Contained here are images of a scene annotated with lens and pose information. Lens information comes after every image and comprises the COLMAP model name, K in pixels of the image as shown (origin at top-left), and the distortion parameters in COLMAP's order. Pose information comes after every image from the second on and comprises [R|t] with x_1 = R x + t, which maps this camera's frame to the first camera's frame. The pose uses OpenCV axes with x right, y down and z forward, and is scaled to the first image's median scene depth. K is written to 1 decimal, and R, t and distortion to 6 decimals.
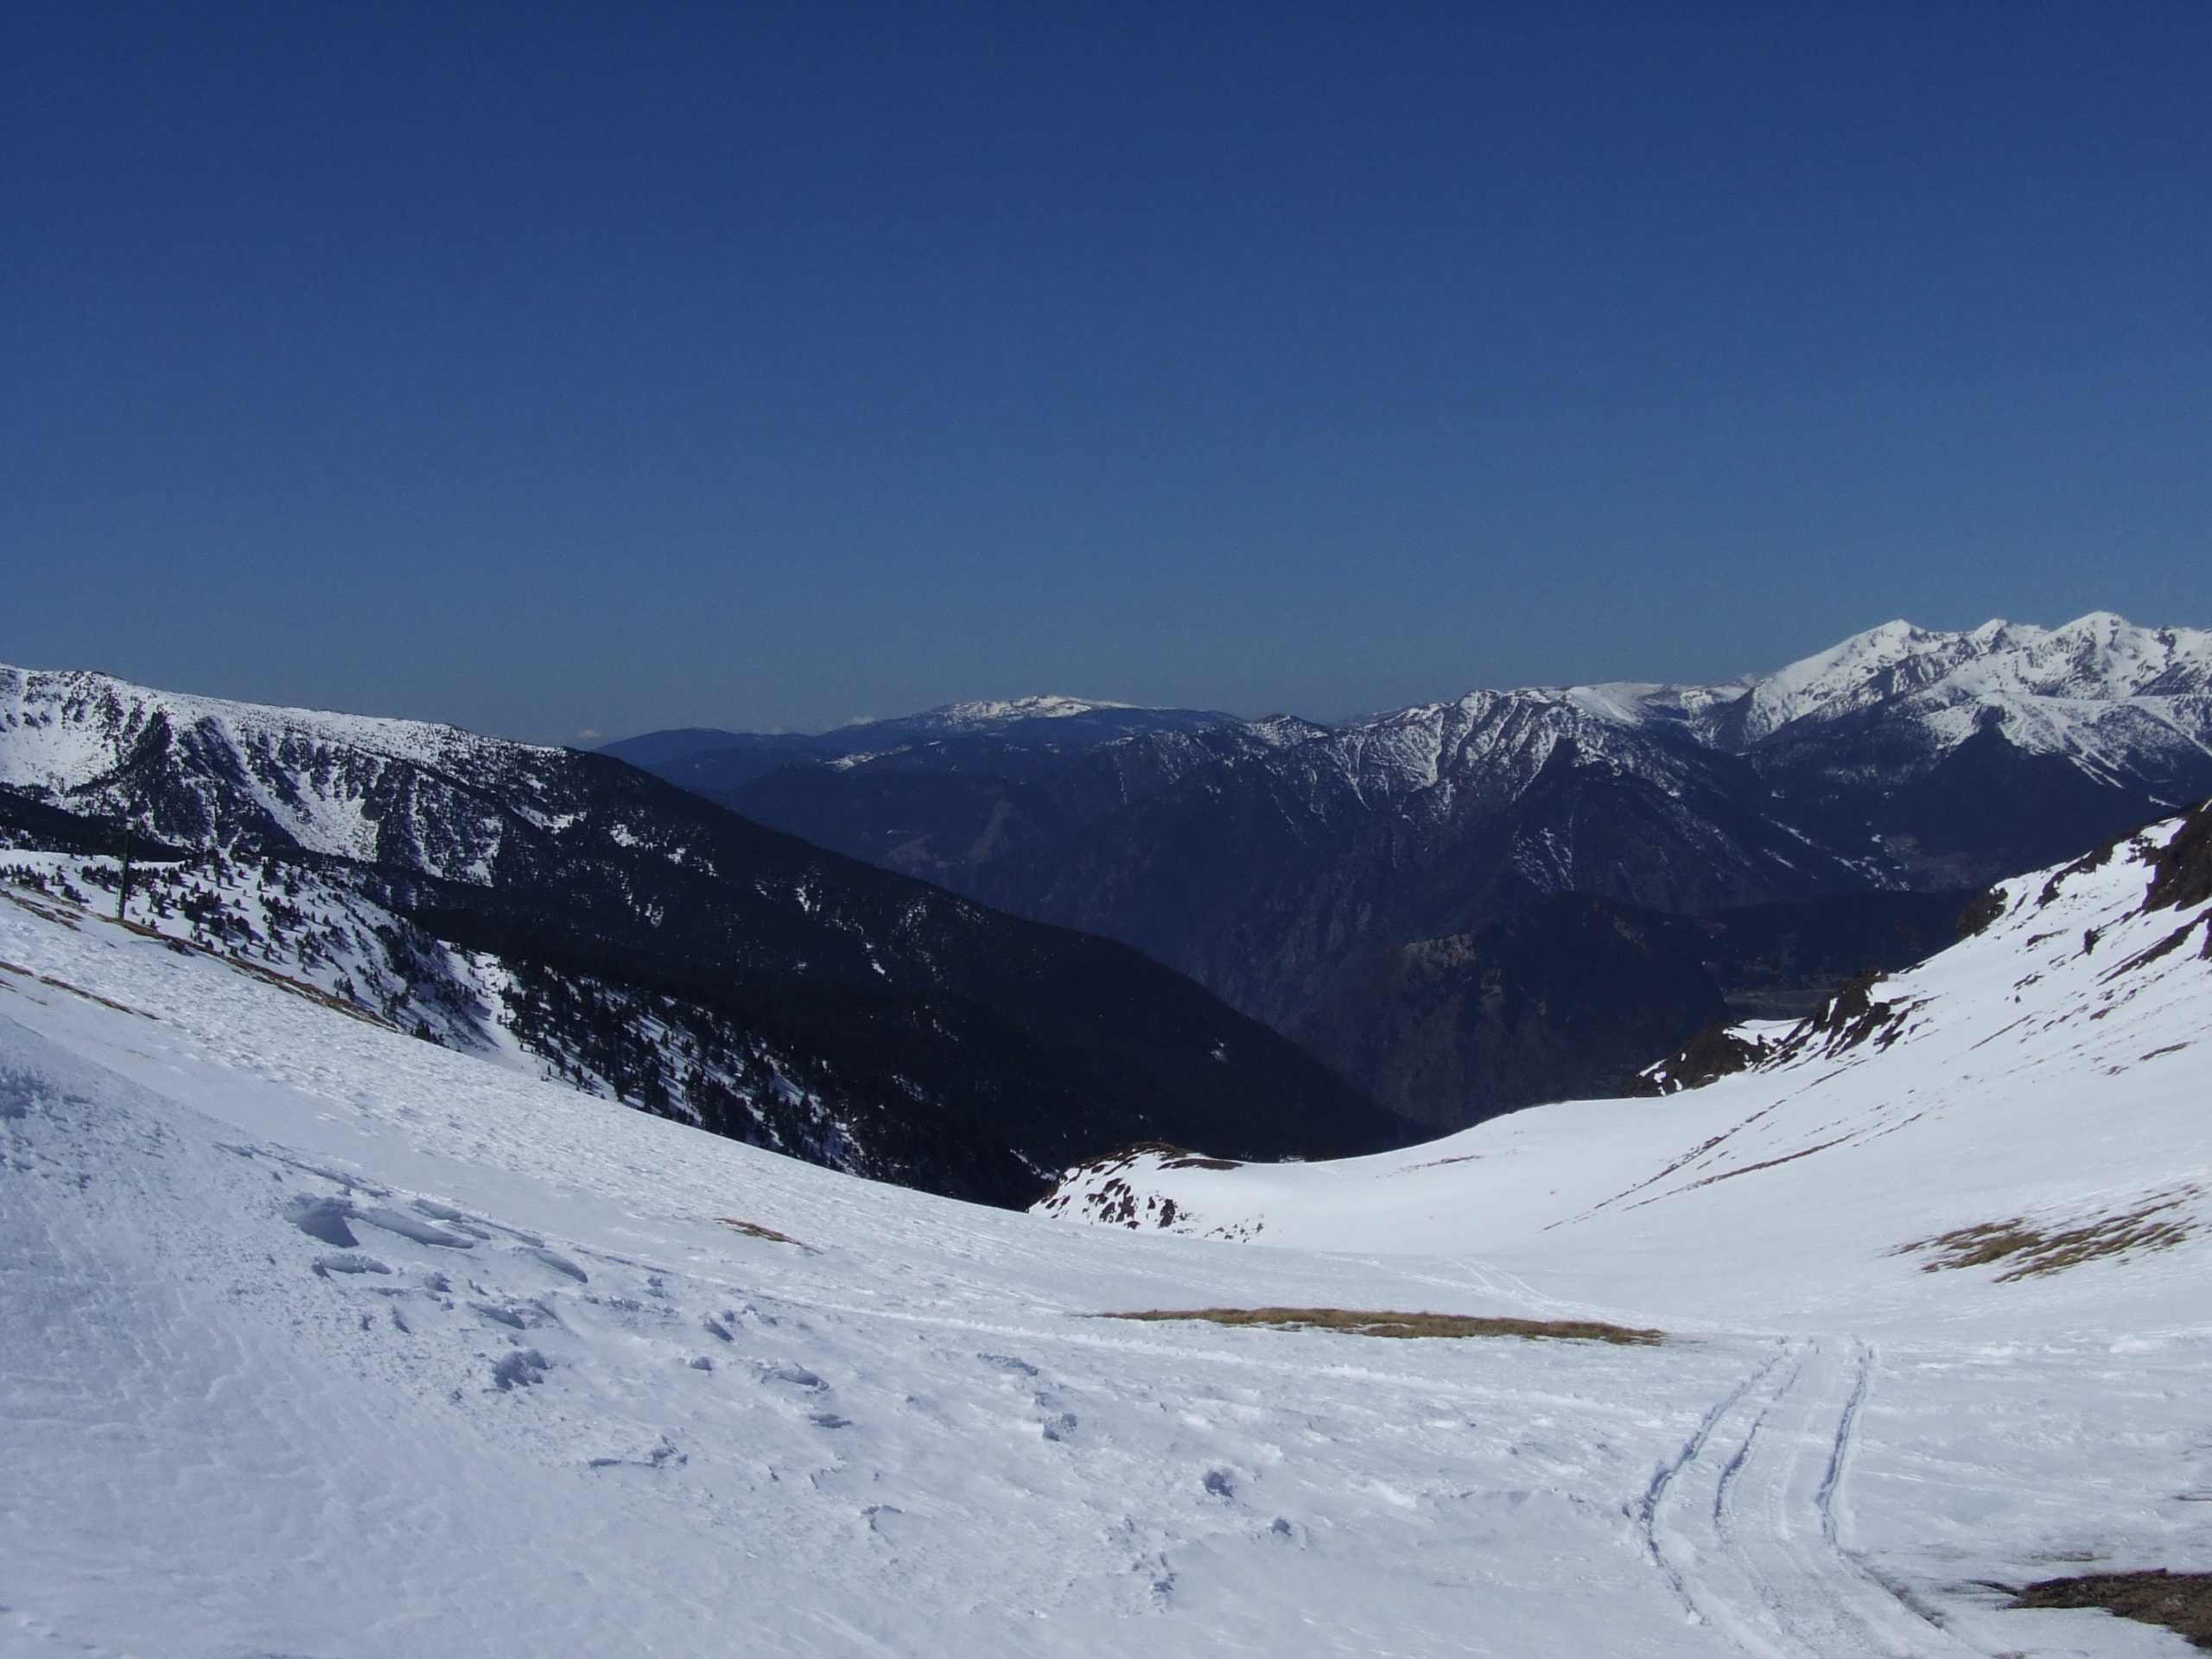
lens RADIAL K [[3729.1, 0, 1107.5], [0, 3729.1, 830.5], [0, 0, 1]] dist [-0.030551, 0.000000]
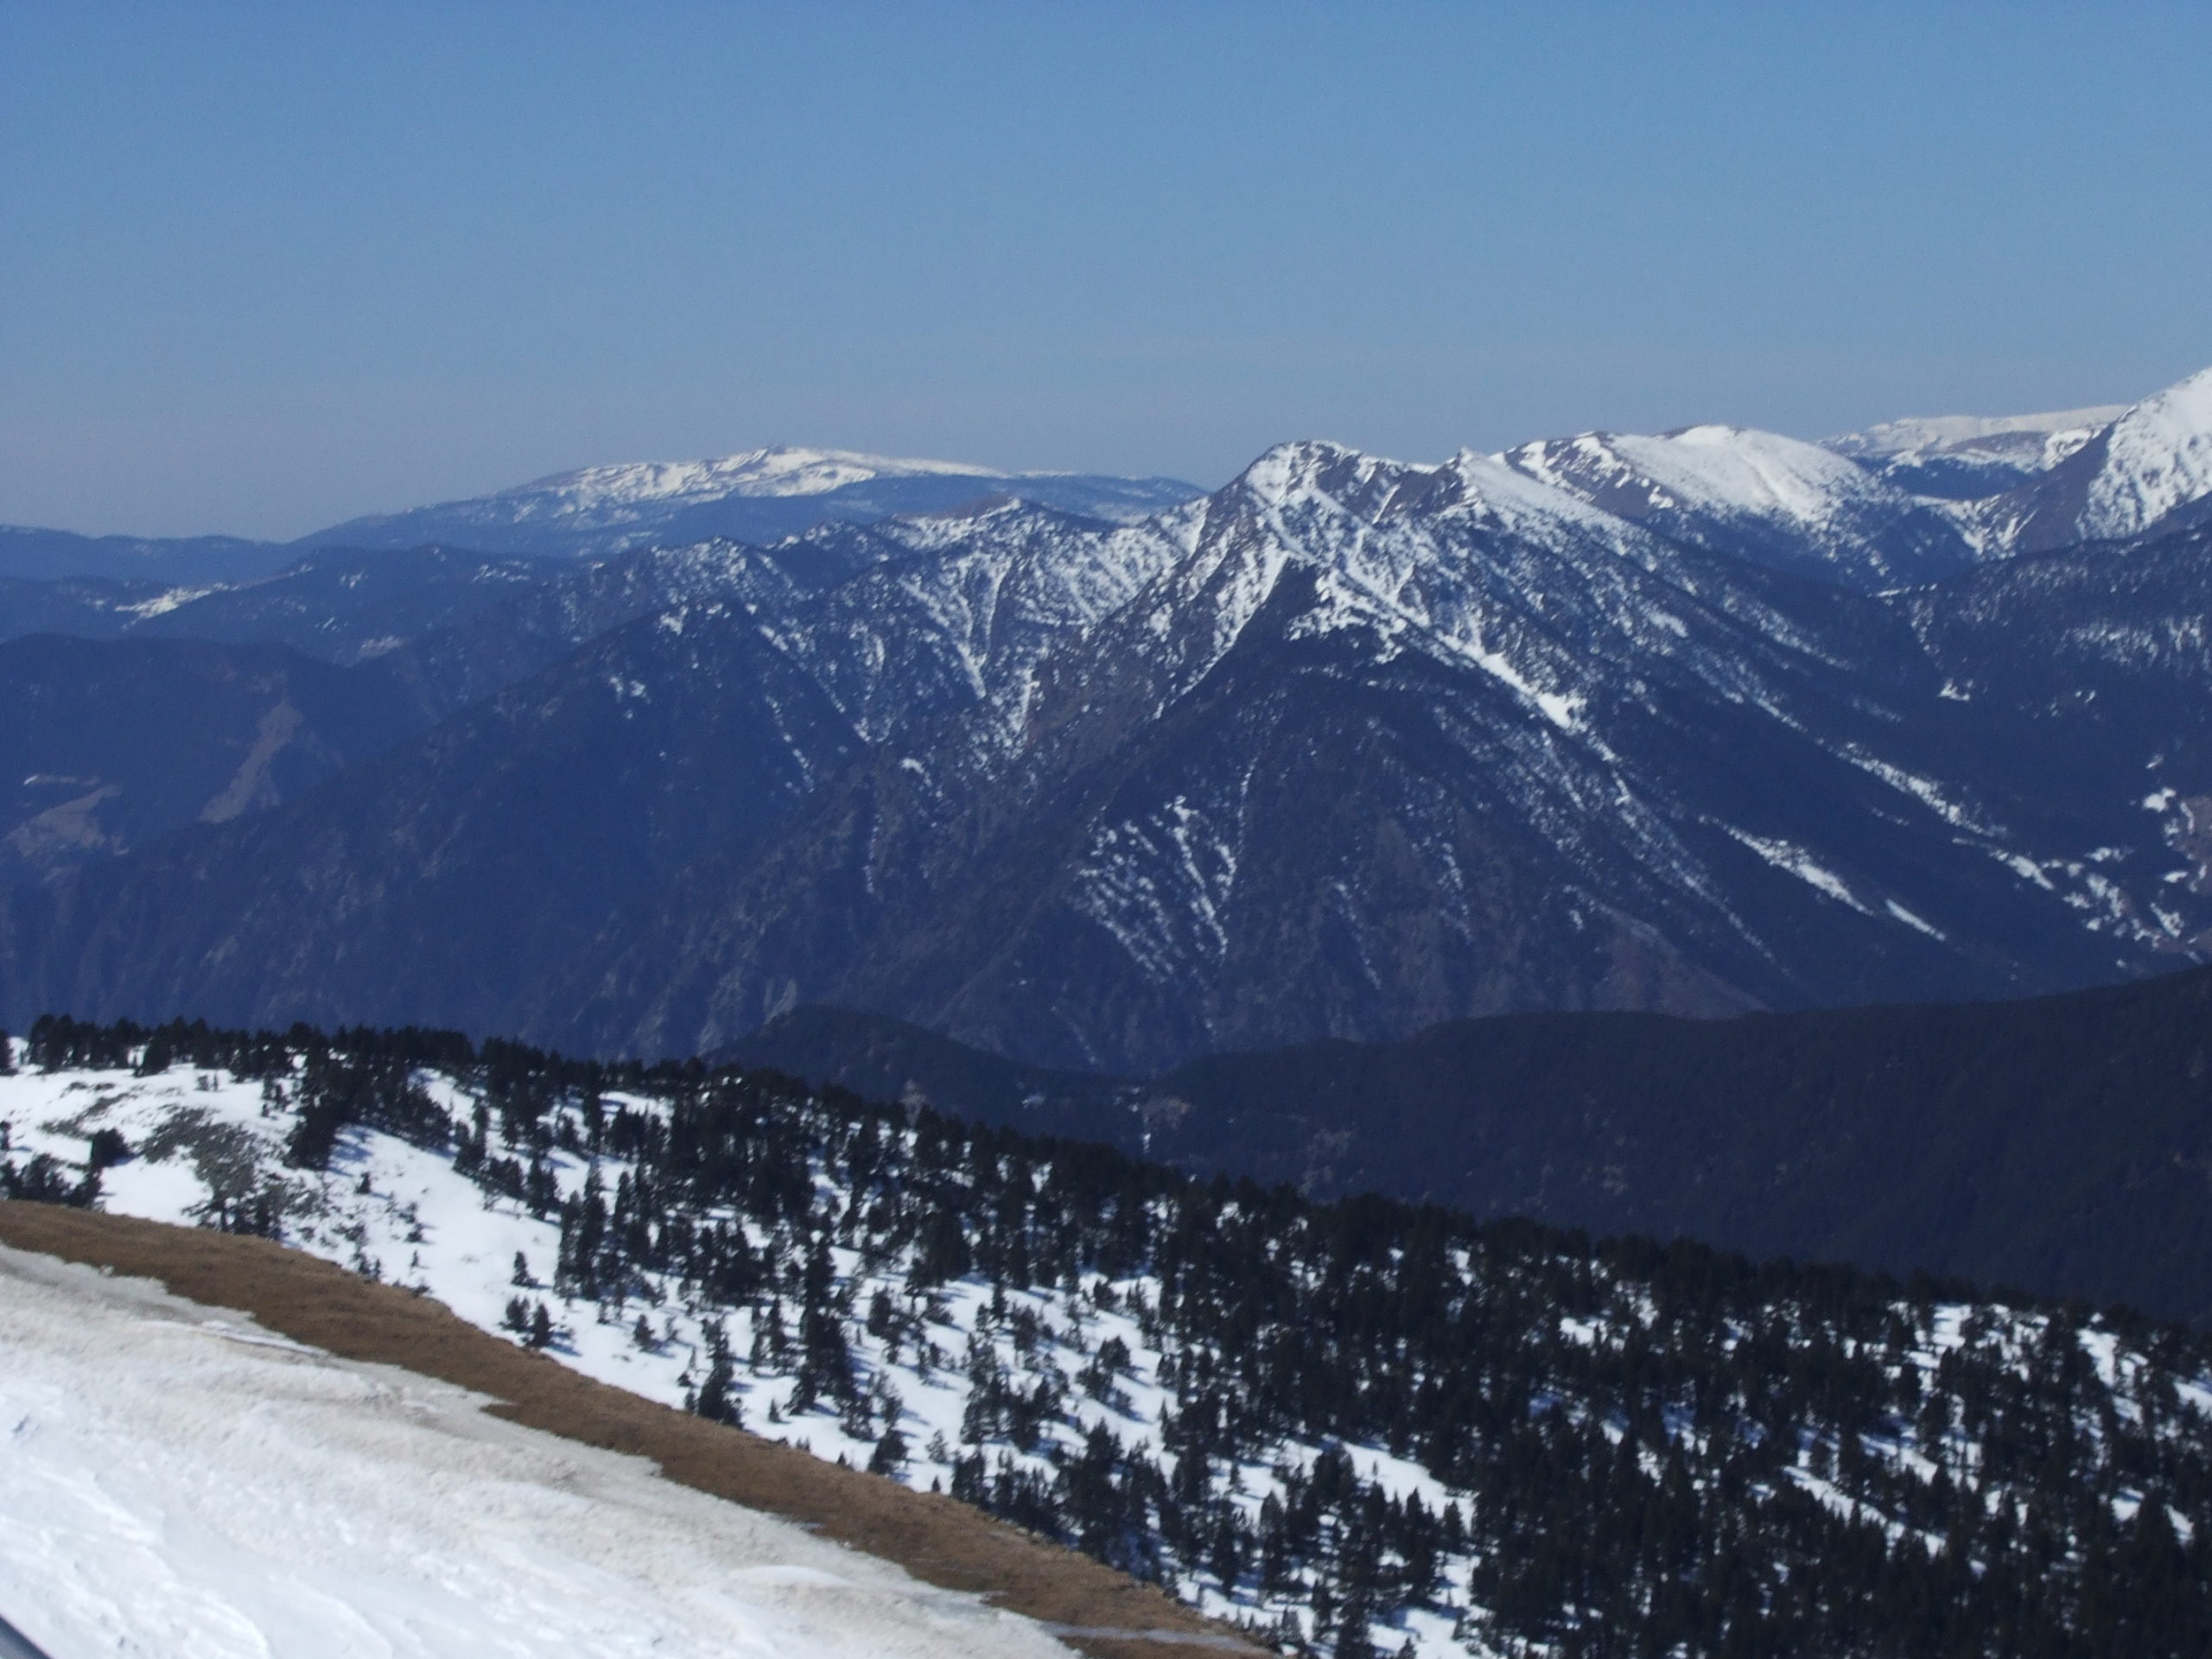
lens RADIAL K [[7602.3, 0, 1105.1], [0, 7602.3, 828.2], [0, 0, 1]] dist [0.032809, 0.000000]
pose [[0.999574, -0.006991, -0.028334, 0.104556], [0.007429, 0.999854, 0.015411, -0.007783], [0.028222, -0.015615, 0.999480, 0.147382]]
